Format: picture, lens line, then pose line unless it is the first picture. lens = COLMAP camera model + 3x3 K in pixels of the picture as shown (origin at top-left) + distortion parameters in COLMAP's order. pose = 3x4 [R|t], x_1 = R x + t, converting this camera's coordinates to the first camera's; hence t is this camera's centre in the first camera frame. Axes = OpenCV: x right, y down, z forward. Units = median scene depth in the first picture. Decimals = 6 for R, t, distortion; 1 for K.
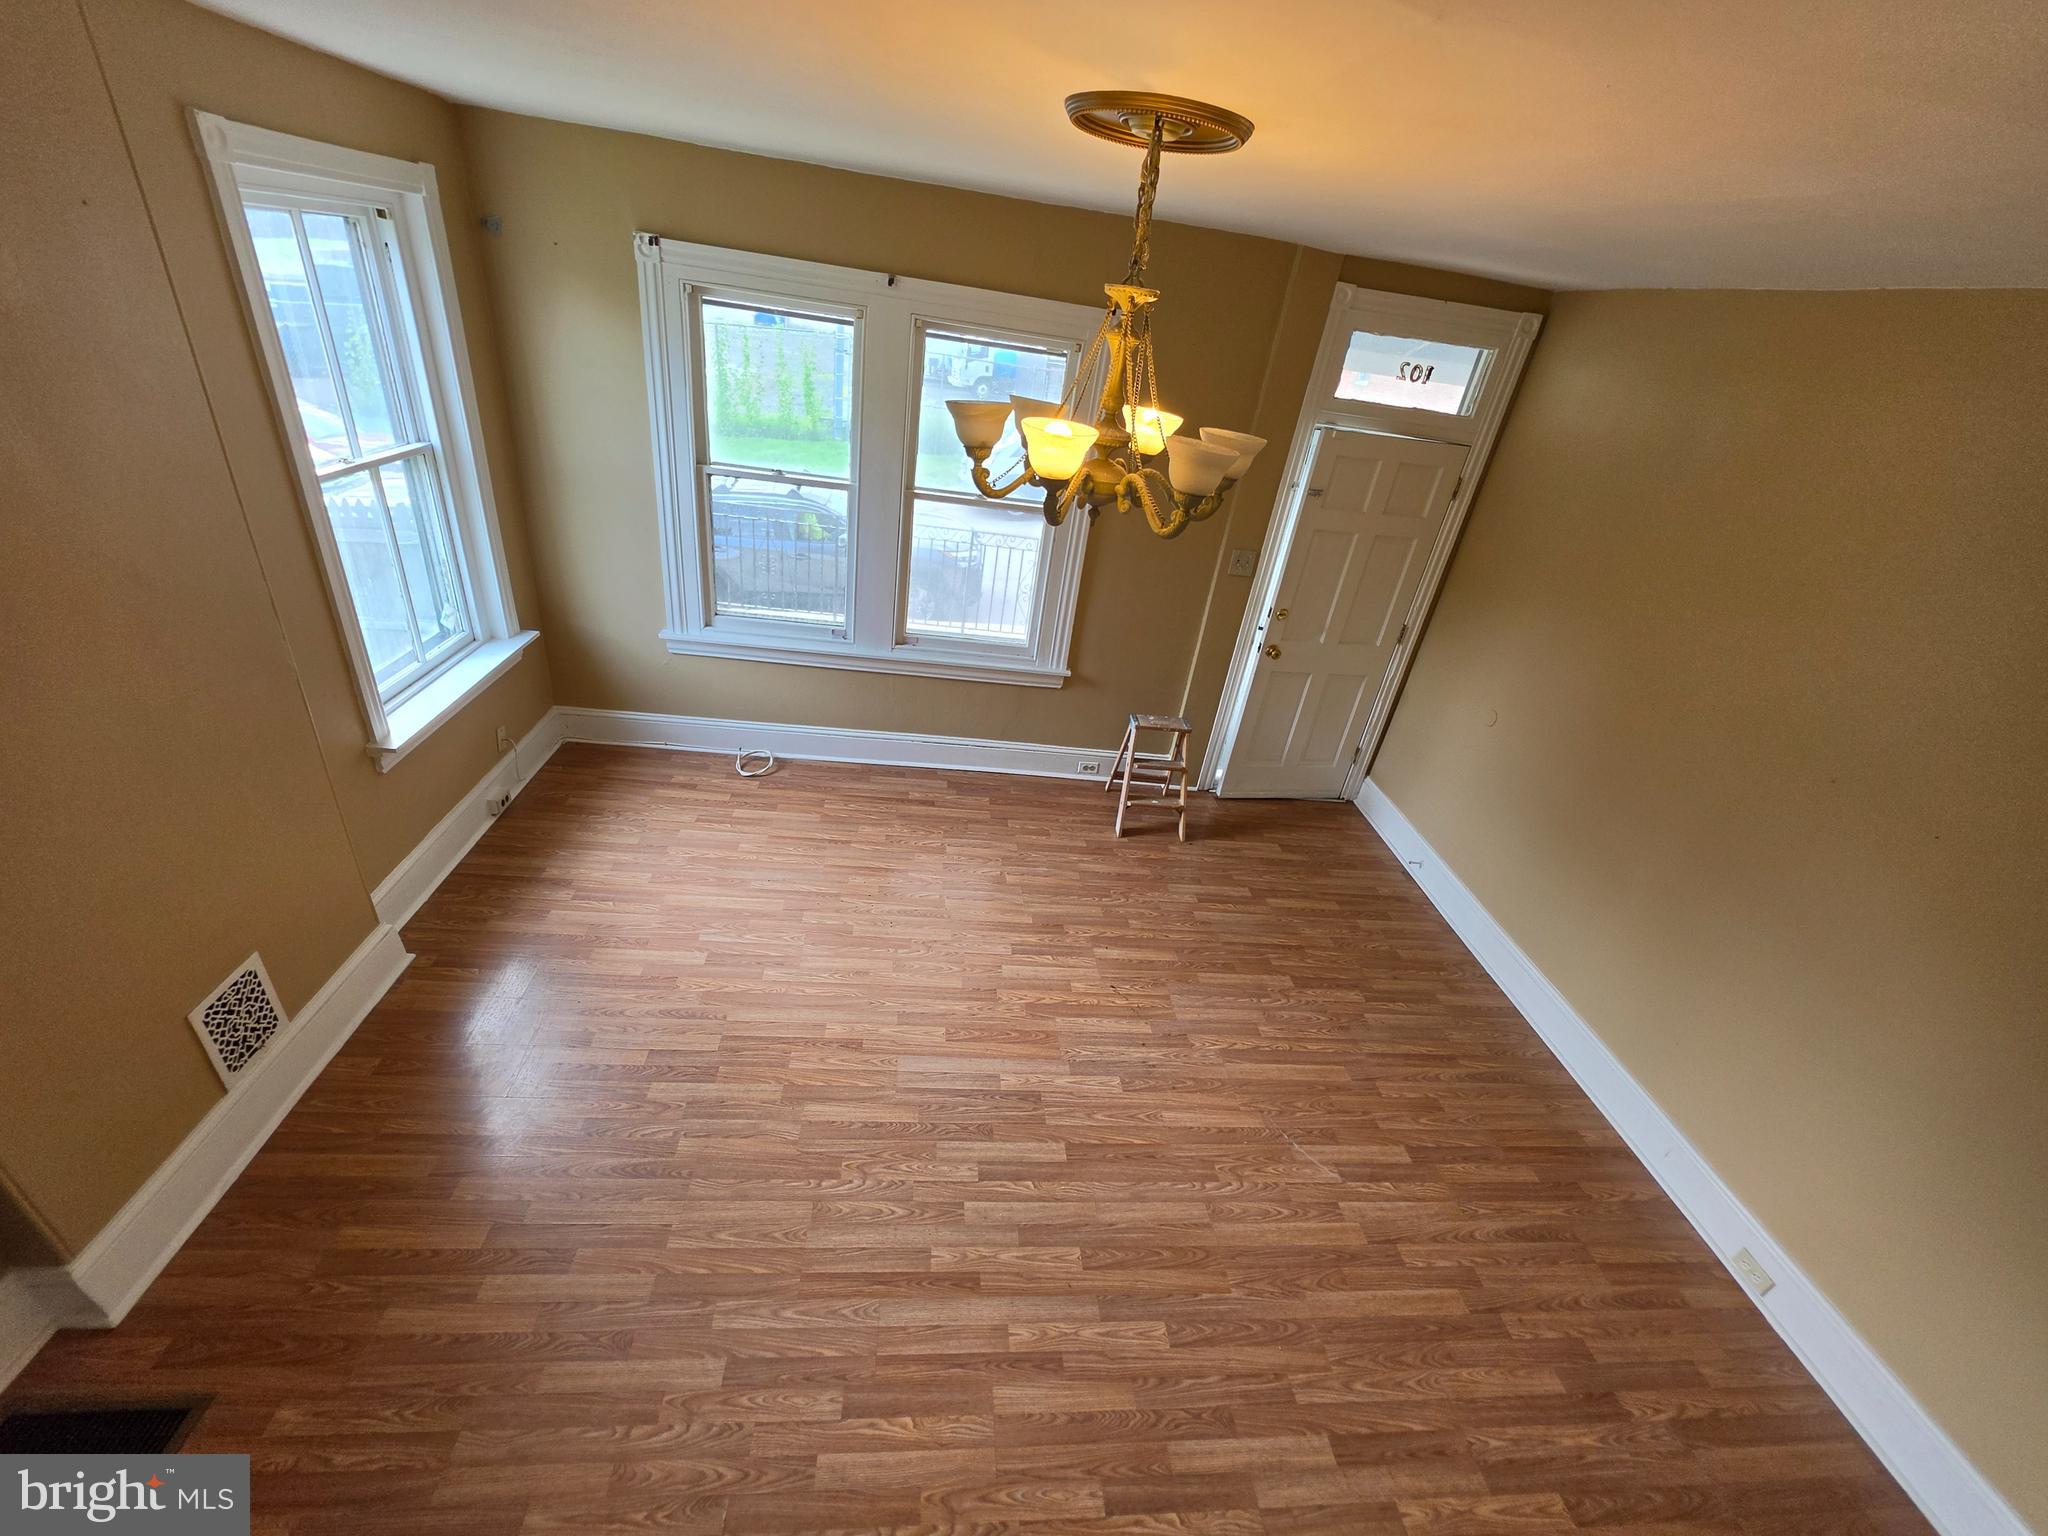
lens RADIAL K [[817.7, 0, 1024.7], [0, 817.7, 764.7], [0, 0, 1]] dist [-0.002364, 0.000420]
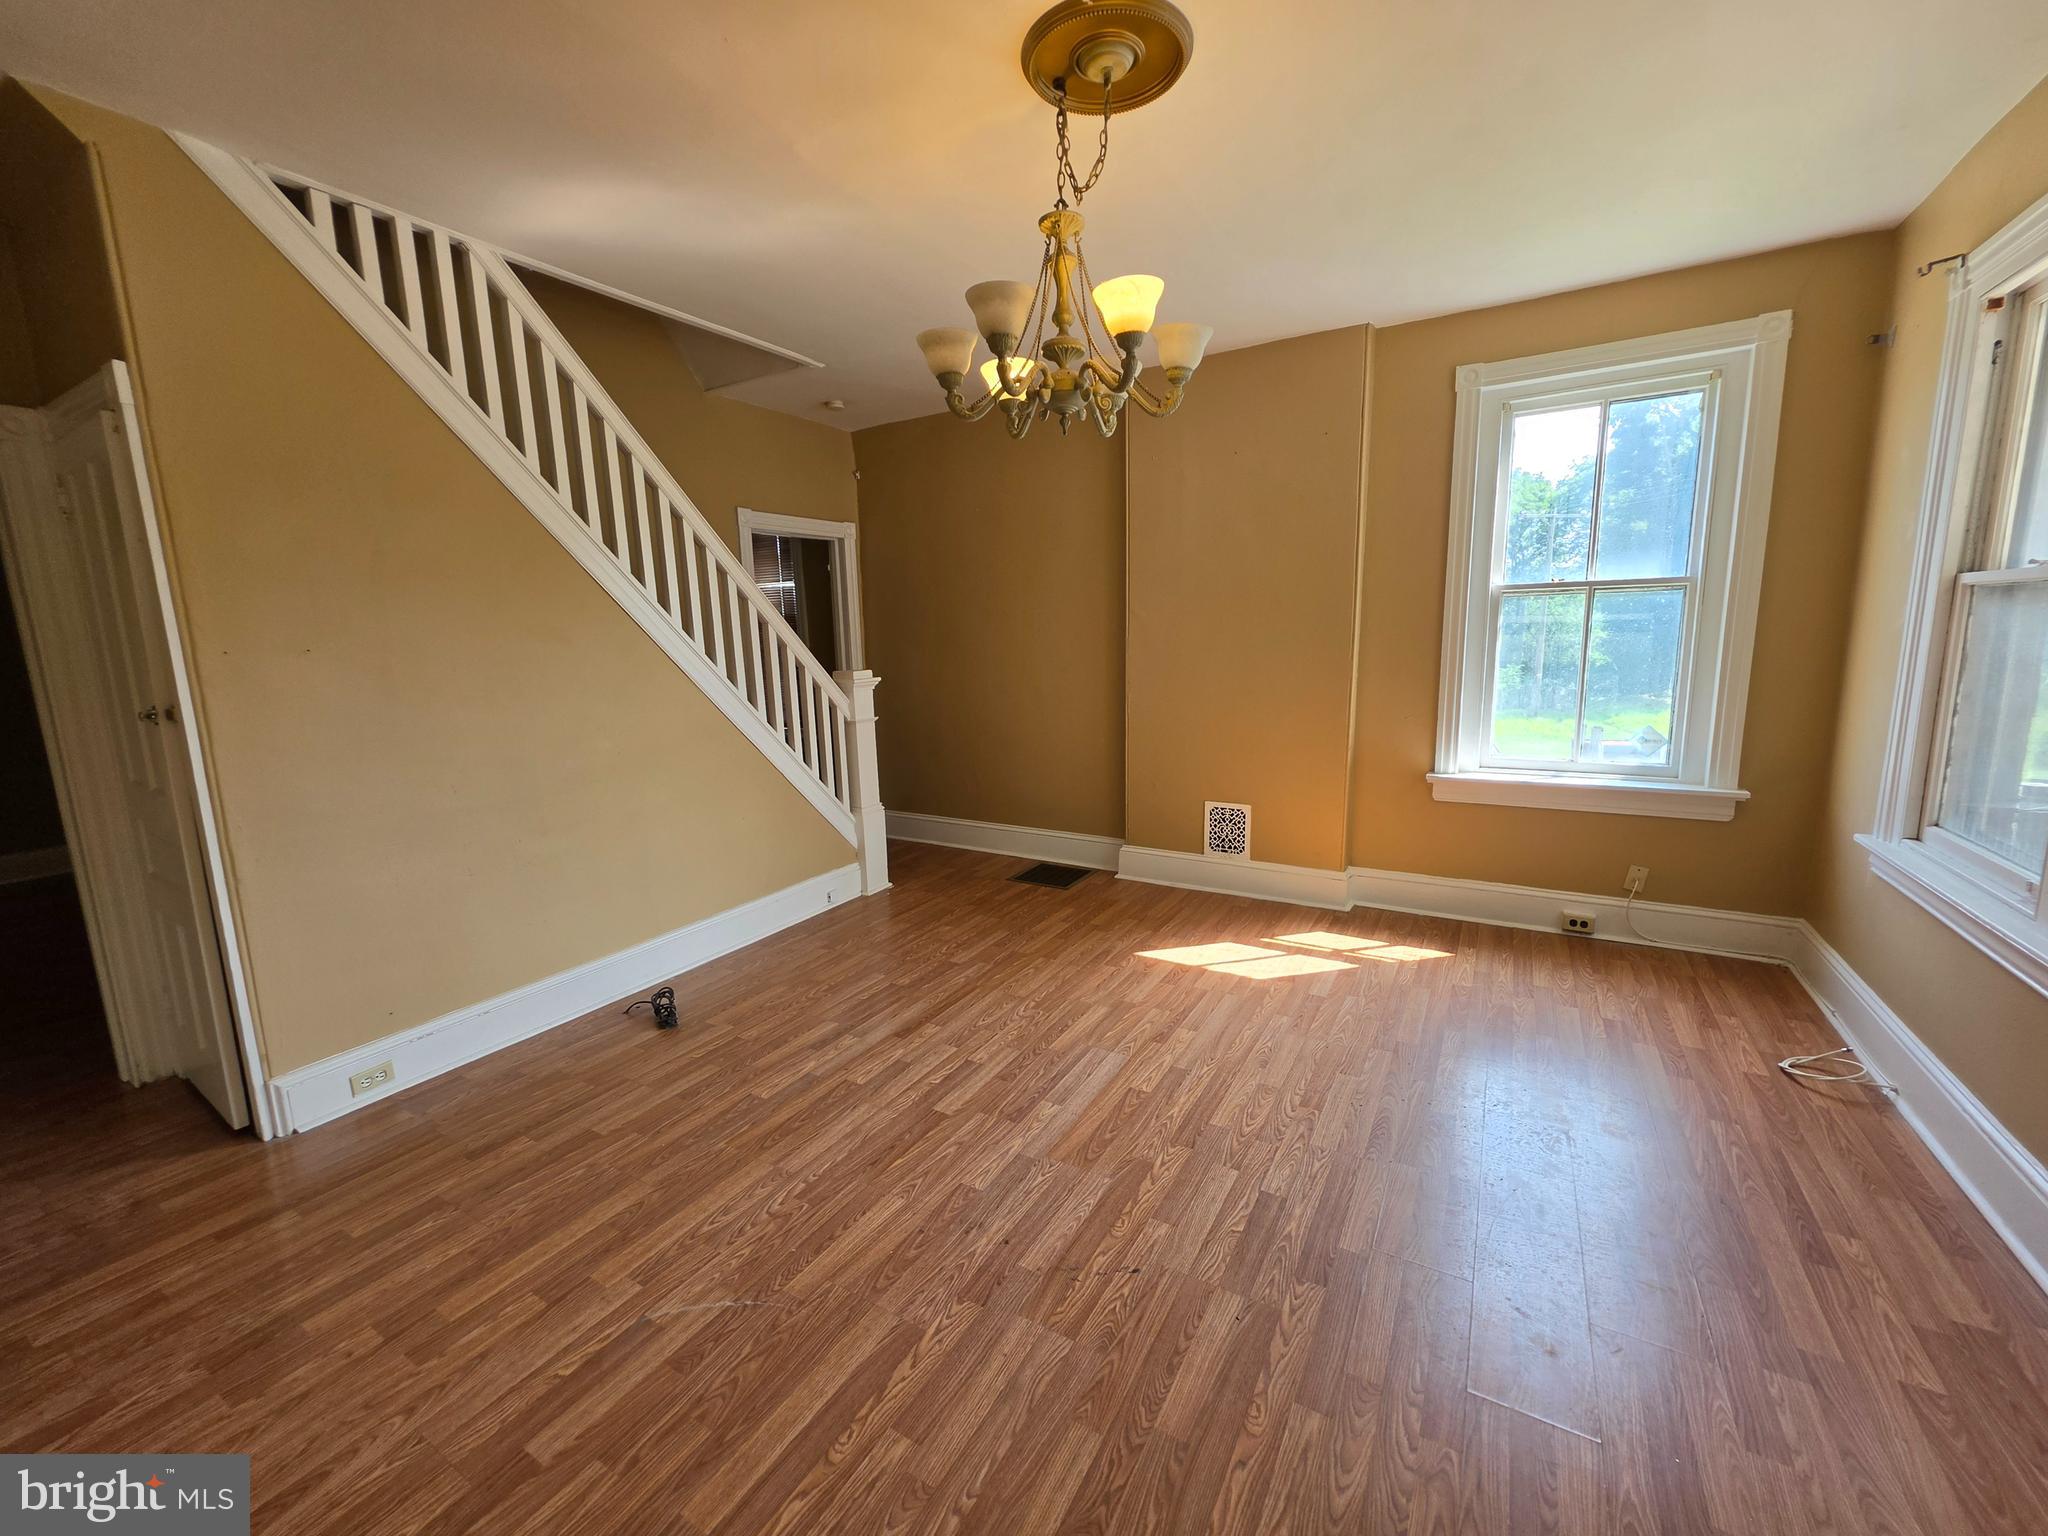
lens RADIAL K [[817.7, 0, 1022.9], [0, 817.7, 769.0], [0, 0, 1]] dist [-0.002364, 0.000420]
pose [[-0.575698, 0.019206, -0.817437, 0.709909], [-0.444526, 0.831726, 0.332609, -0.185556], [0.686271, 0.554855, -0.470285, 1.227295]]
